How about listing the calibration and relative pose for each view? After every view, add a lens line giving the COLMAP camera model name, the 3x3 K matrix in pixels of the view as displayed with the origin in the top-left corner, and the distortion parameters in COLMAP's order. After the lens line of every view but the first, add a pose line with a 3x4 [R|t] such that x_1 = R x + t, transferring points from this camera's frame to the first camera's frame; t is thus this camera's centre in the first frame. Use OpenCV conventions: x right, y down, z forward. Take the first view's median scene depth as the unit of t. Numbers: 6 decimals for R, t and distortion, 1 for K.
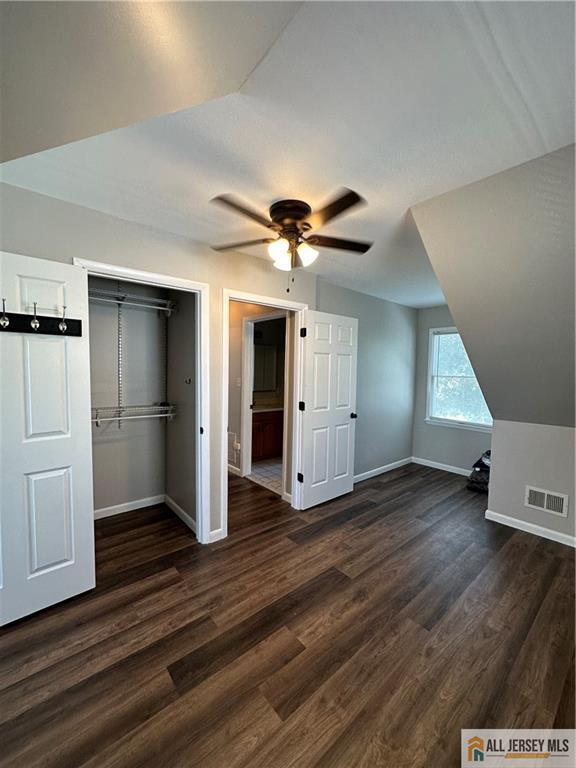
lens RADIAL K [[305.5, 0, 288.0], [0, 305.5, 384.0], [0, 0, 1]] dist [-0.001579, -0.000082]
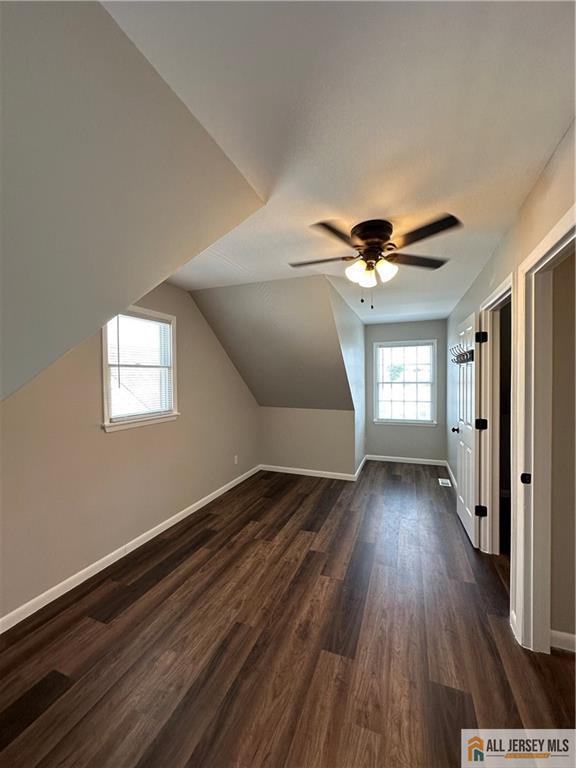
lens RADIAL K [[305.5, 0, 288.0], [0, 305.5, 384.0], [0, 0, 1]] dist [-0.001579, -0.000082]
pose [[-0.879437, -0.003623, -0.476002, 0.790314], [-0.033749, 0.997929, 0.054757, -0.099585], [0.474818, 0.064220, -0.877738, 1.910182]]
